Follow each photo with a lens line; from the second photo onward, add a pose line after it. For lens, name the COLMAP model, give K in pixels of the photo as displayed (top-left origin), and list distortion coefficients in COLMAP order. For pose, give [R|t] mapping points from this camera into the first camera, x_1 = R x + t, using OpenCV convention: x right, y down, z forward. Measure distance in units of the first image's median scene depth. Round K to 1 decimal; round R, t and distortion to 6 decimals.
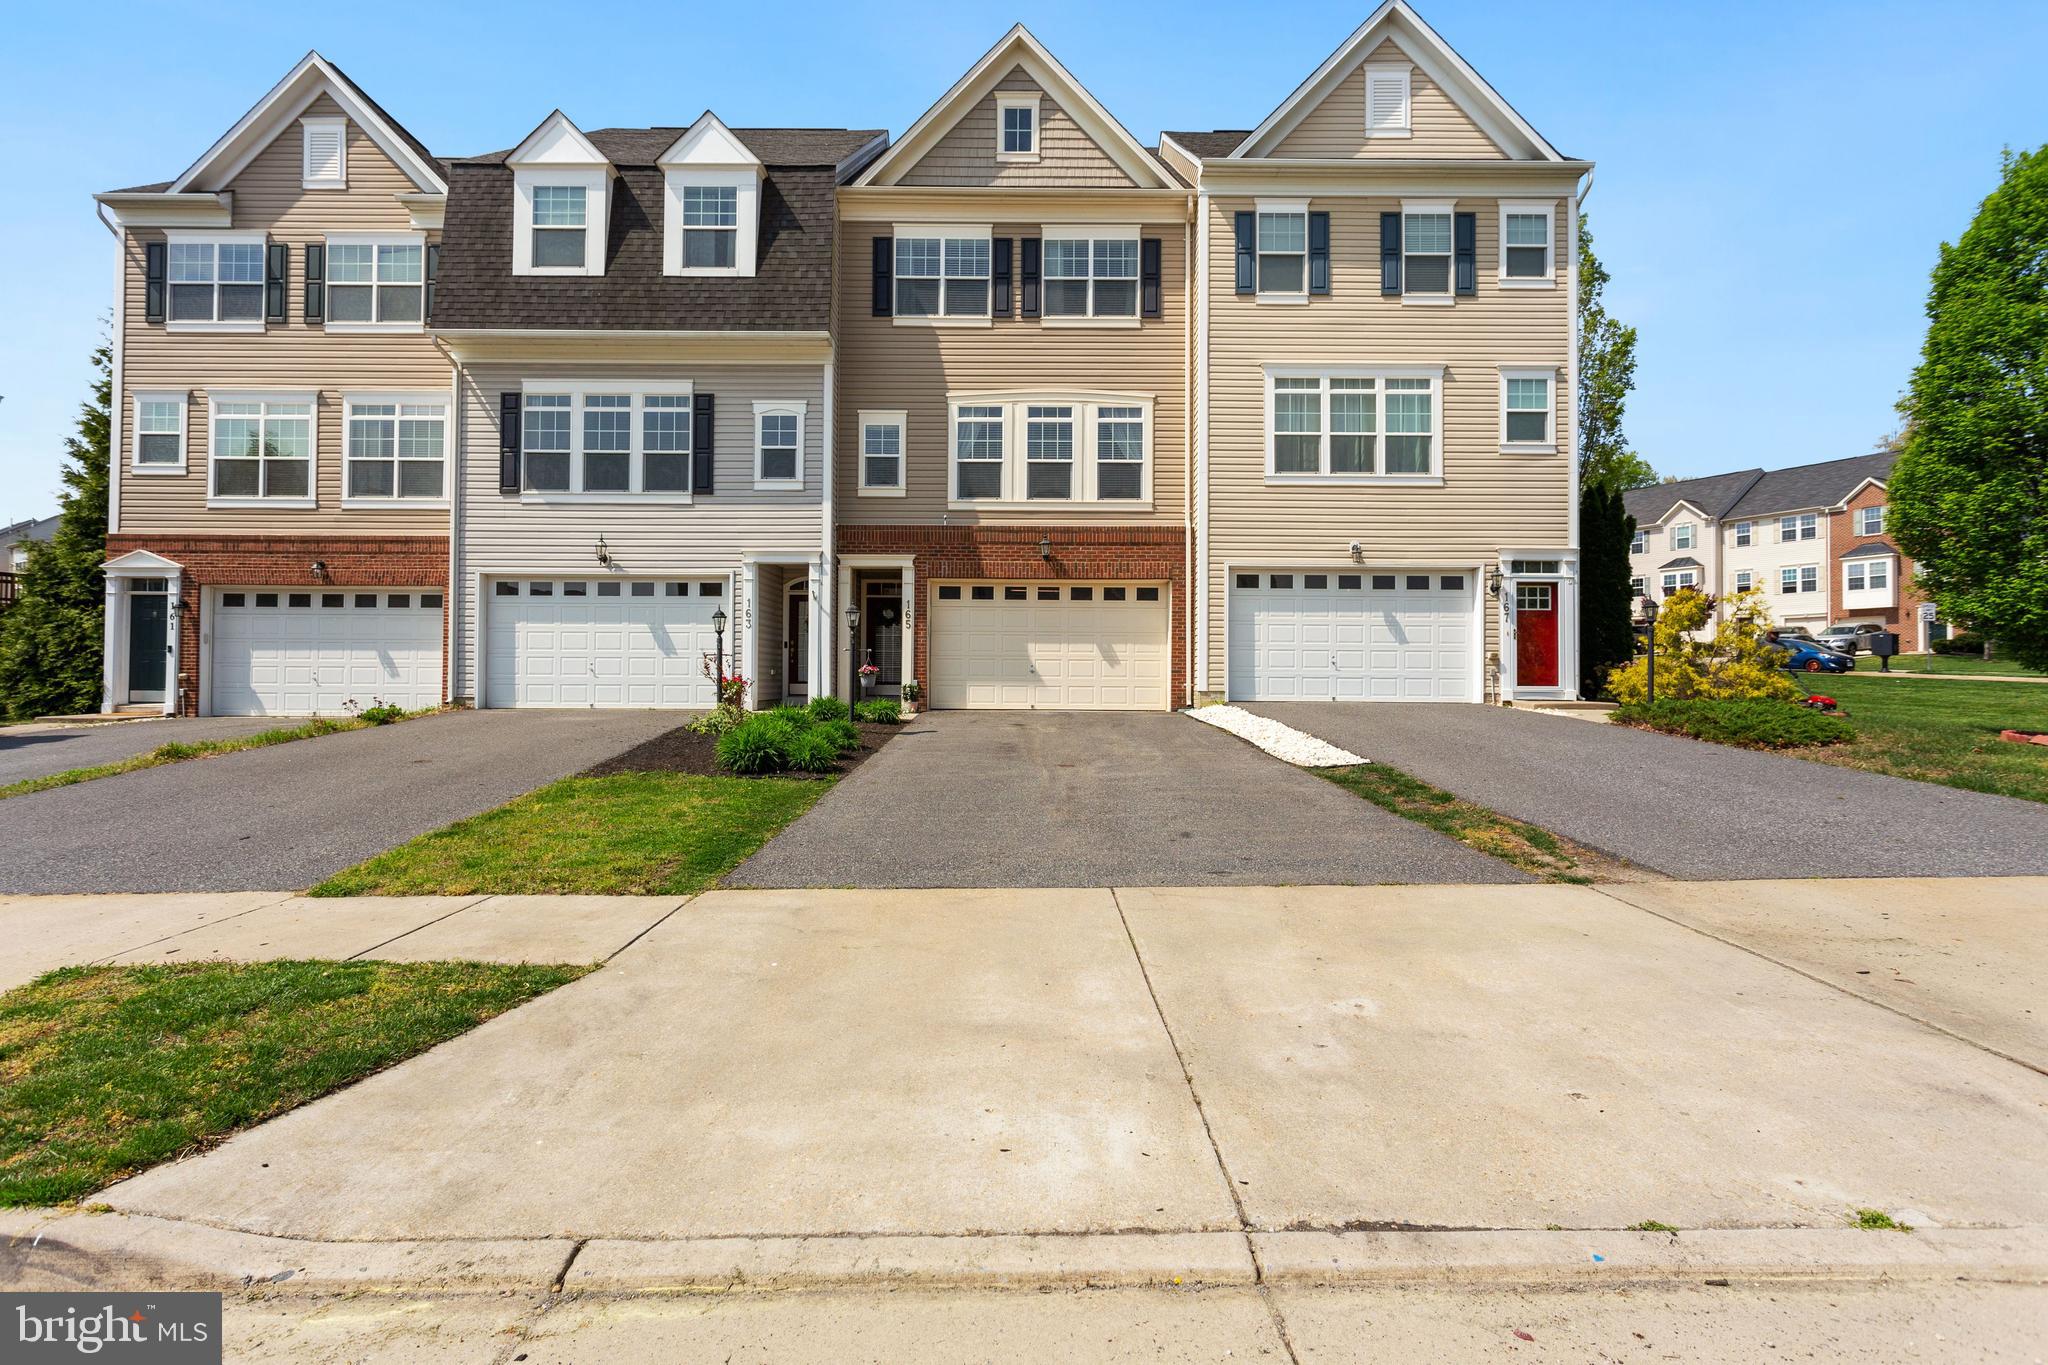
lens RADIAL K [[986.1, 0, 1035.3], [0, 986.1, 674.6], [0, 0, 1]] dist [0.002429, 0.001808]
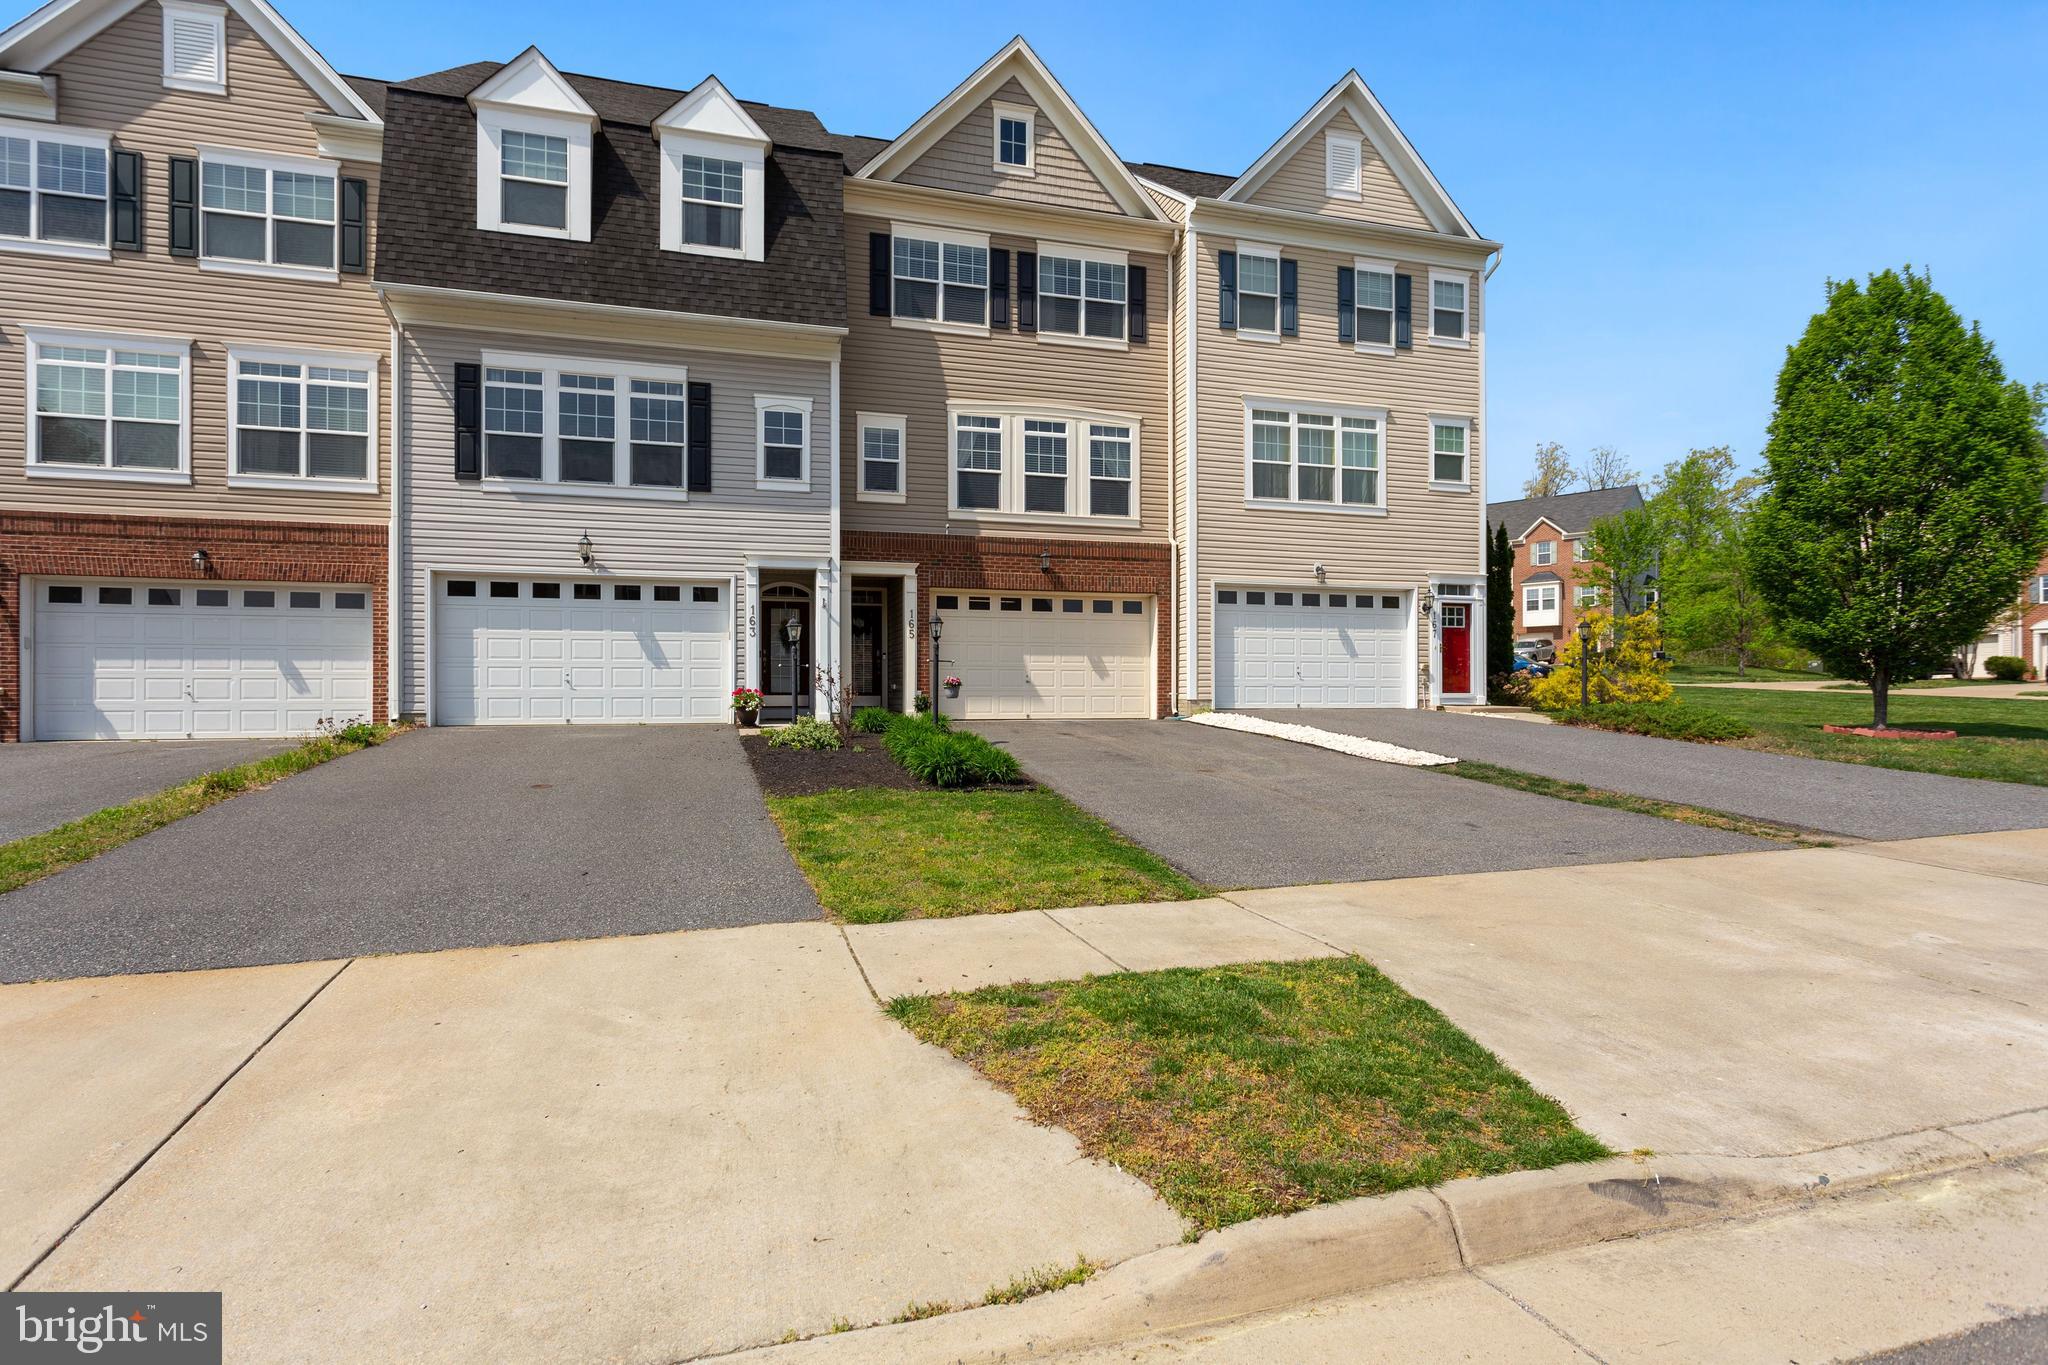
lens RADIAL K [[986.1, 0, 1030.1], [0, 986.1, 695.7], [0, 0, 1]] dist [0.002429, 0.001808]
pose [[0.962320, -0.006745, 0.271837, -0.286088], [0.002765, 0.999883, 0.015023, -0.004072], [-0.271907, -0.013705, 0.962226, 0.021889]]
